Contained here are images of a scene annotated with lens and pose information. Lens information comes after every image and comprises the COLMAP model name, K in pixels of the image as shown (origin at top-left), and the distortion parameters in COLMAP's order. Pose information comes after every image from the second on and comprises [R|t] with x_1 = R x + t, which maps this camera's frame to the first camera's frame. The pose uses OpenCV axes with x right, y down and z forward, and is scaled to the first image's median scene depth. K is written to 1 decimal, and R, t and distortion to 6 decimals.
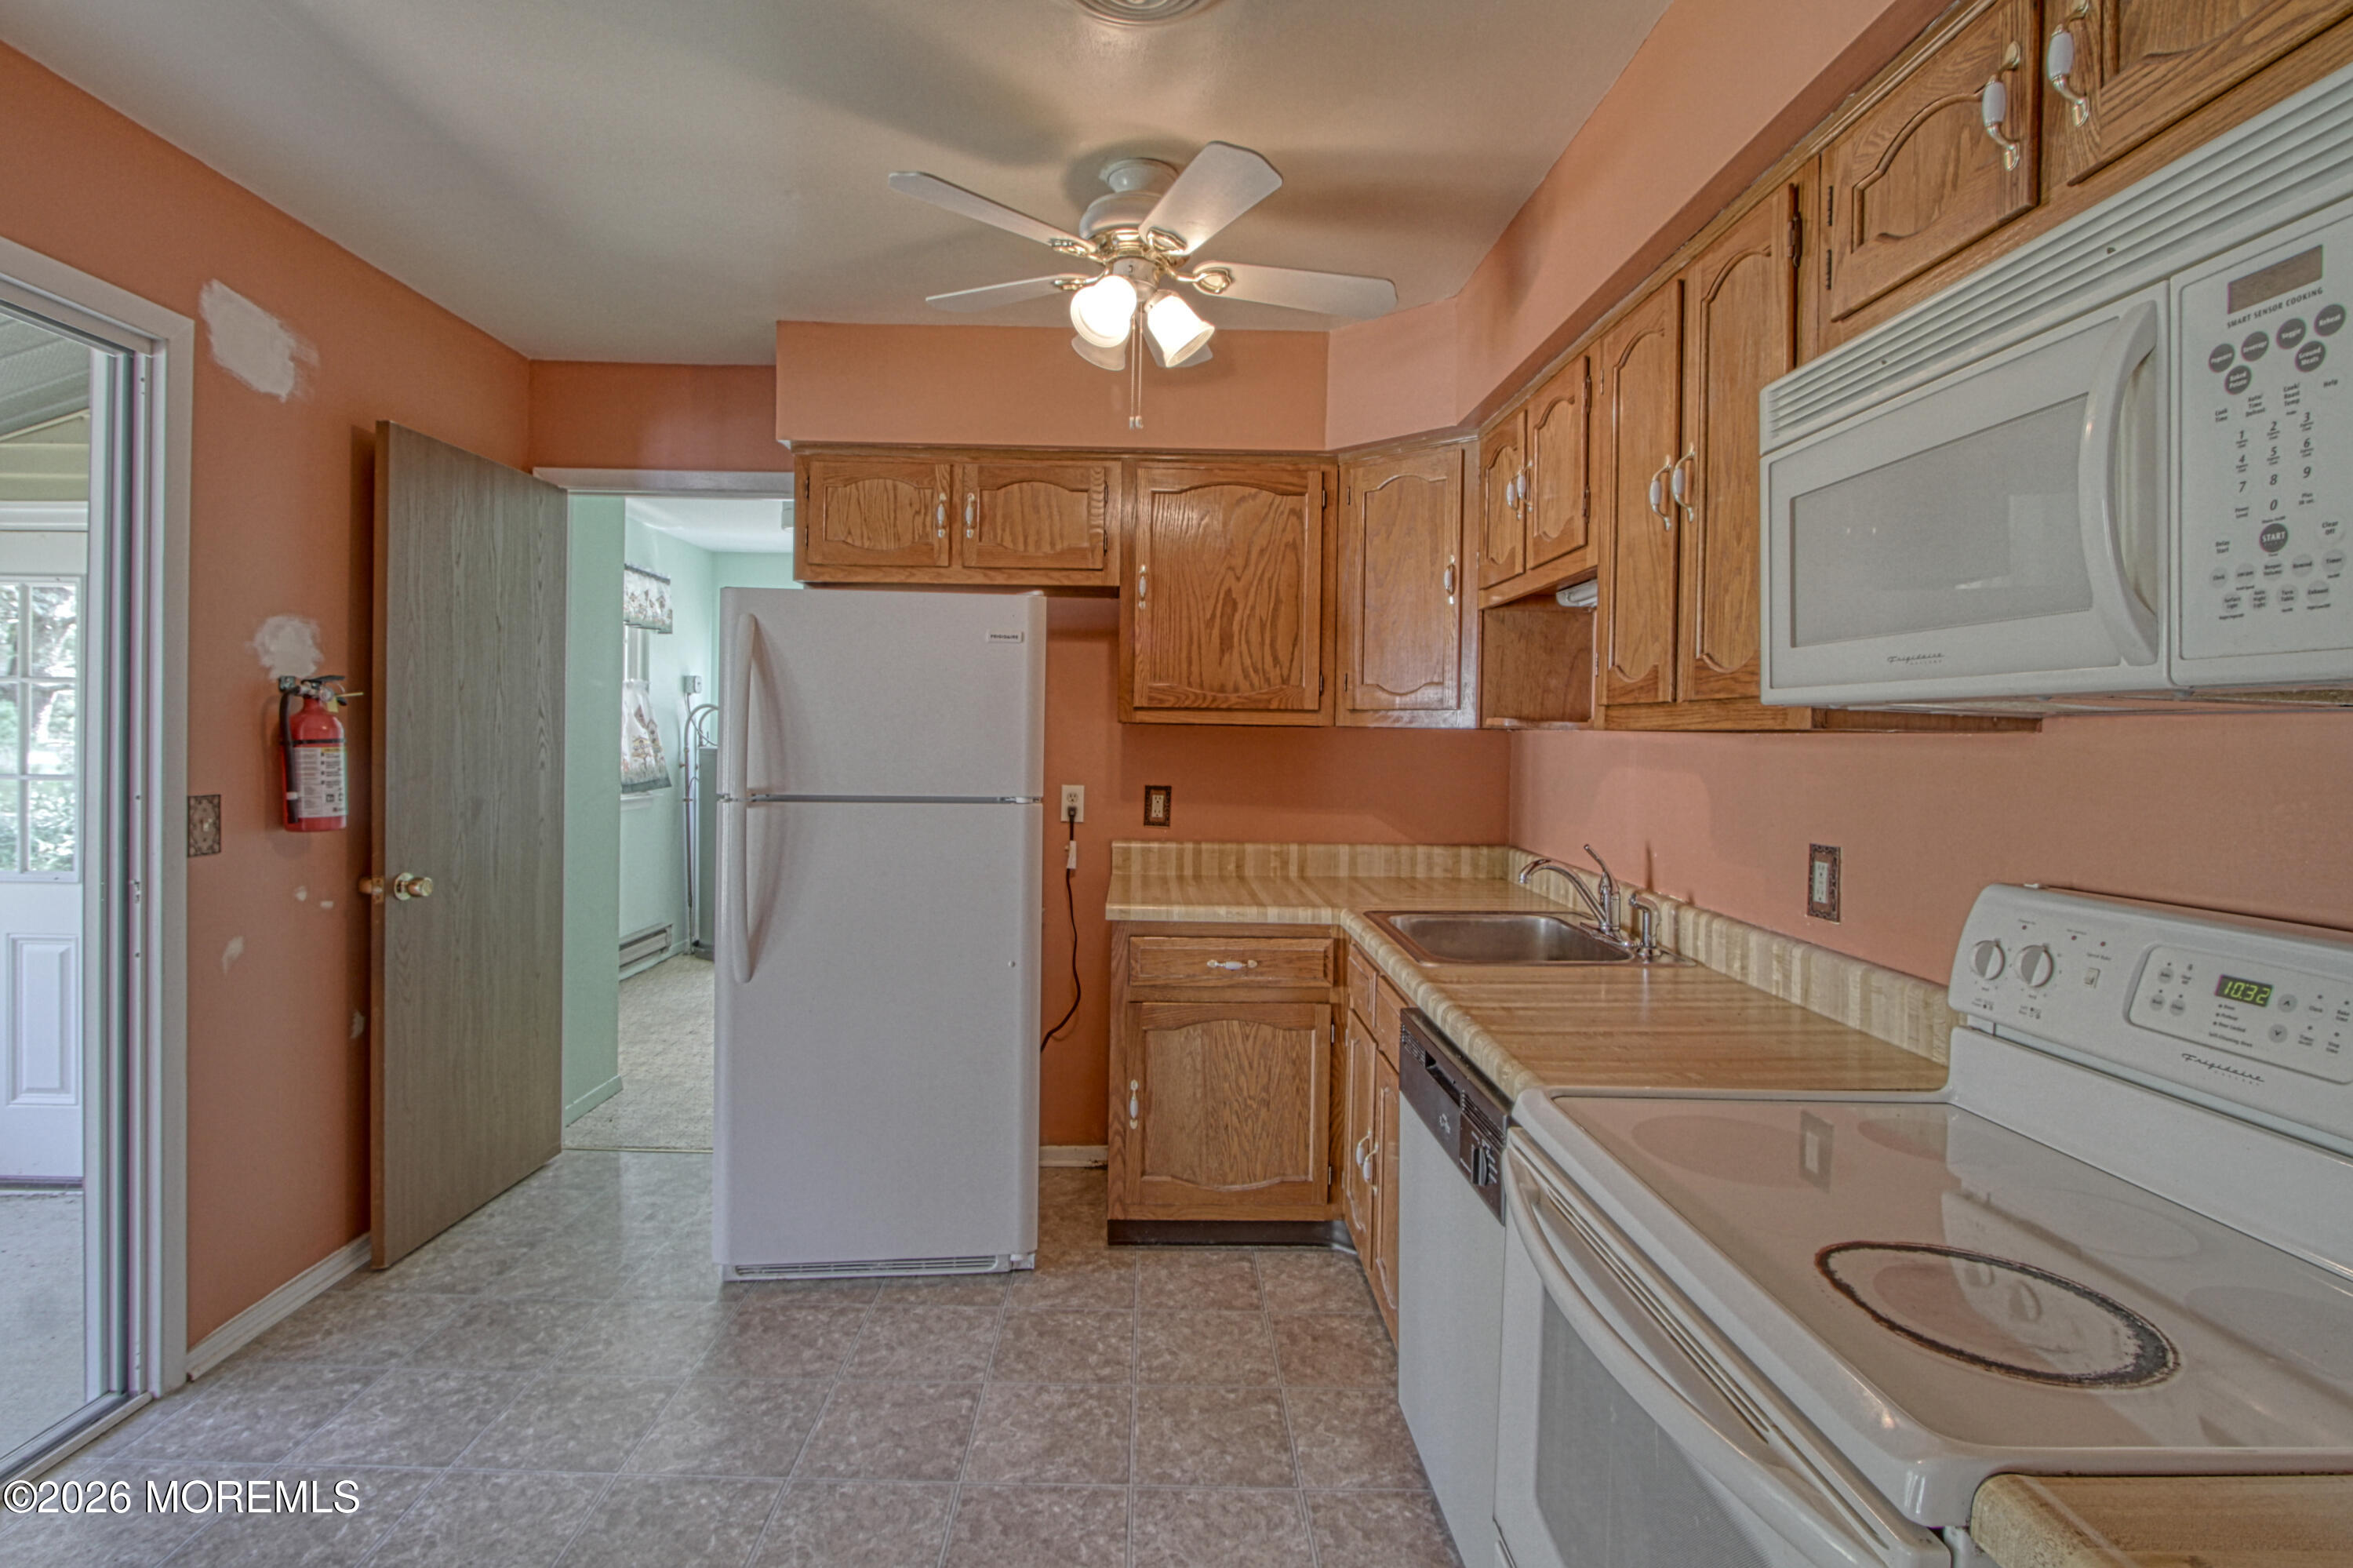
lens RADIAL K [[1133.6, 0, 1168.8], [0, 1133.6, 767.8], [0, 0, 1]] dist [-0.026535, 0.000467]
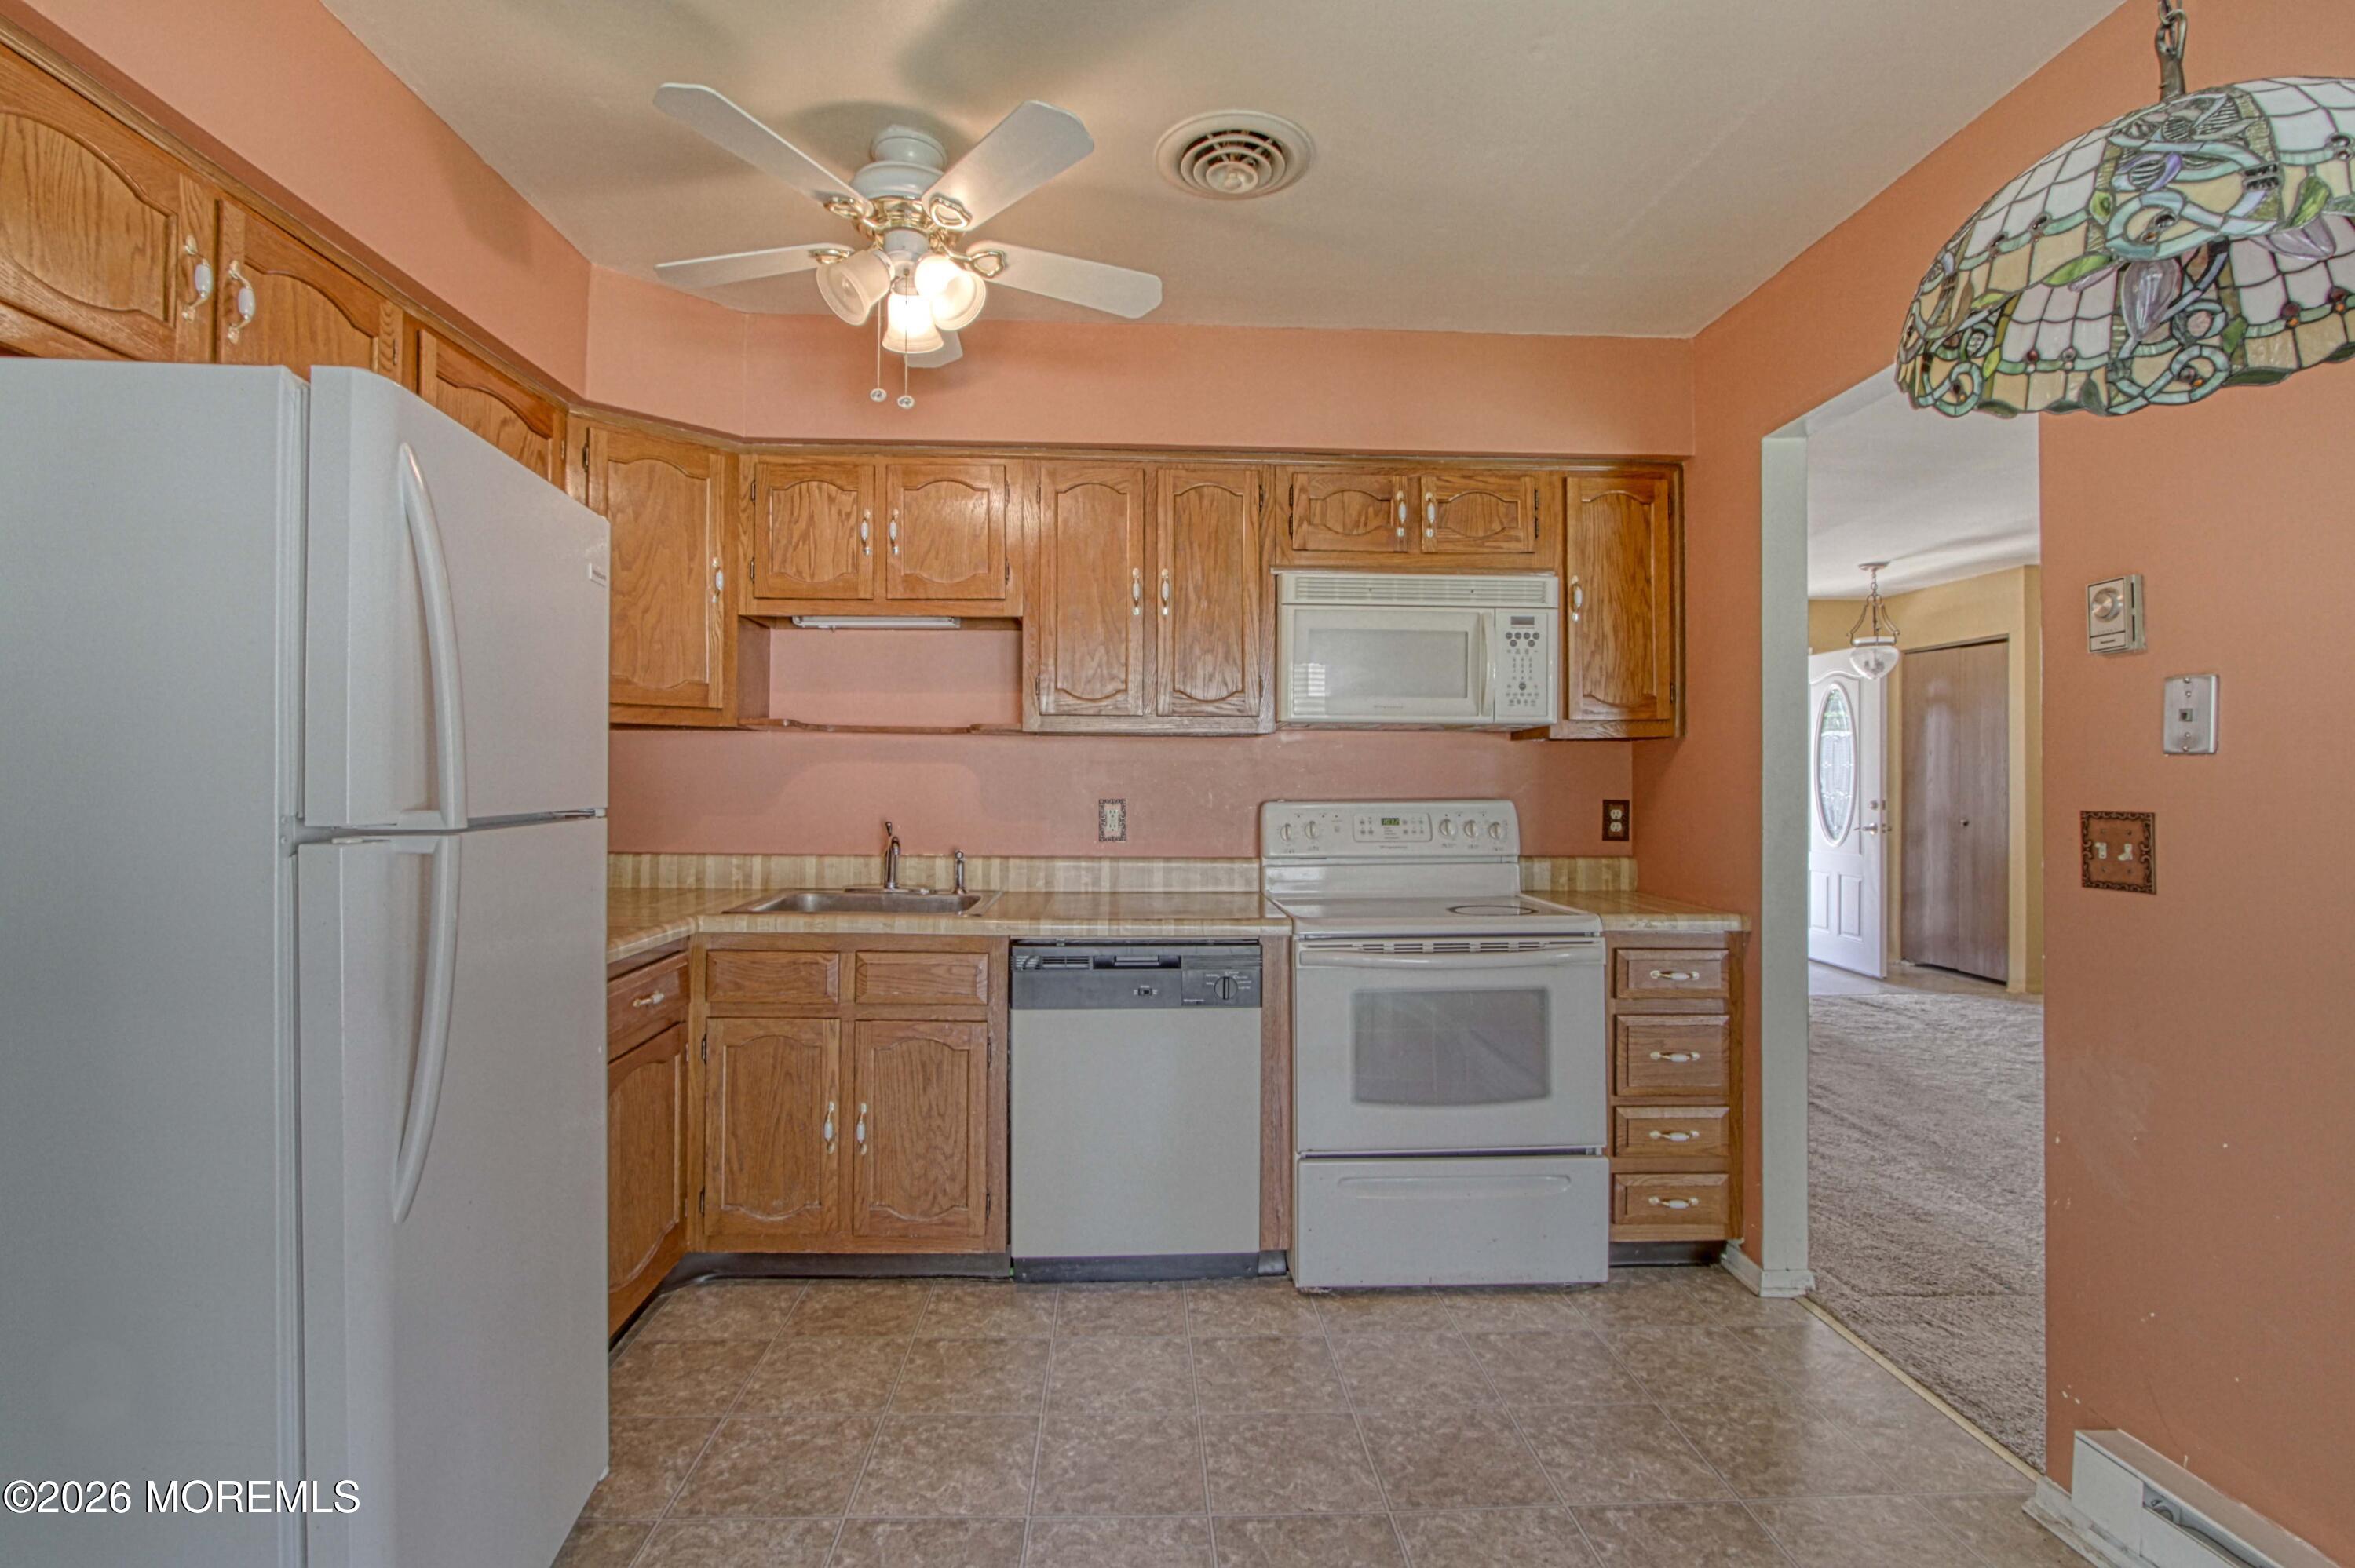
lens RADIAL K [[1112.2, 0, 1177.5], [0, 1112.2, 784.0], [0, 0, 1]] dist [0.000645, 0.000462]
pose [[-0.026667, -0.023528, 0.999367, -1.044263], [0.025155, 0.999391, 0.024200, 0.004145], [-0.999328, 0.025785, -0.026059, 0.833474]]
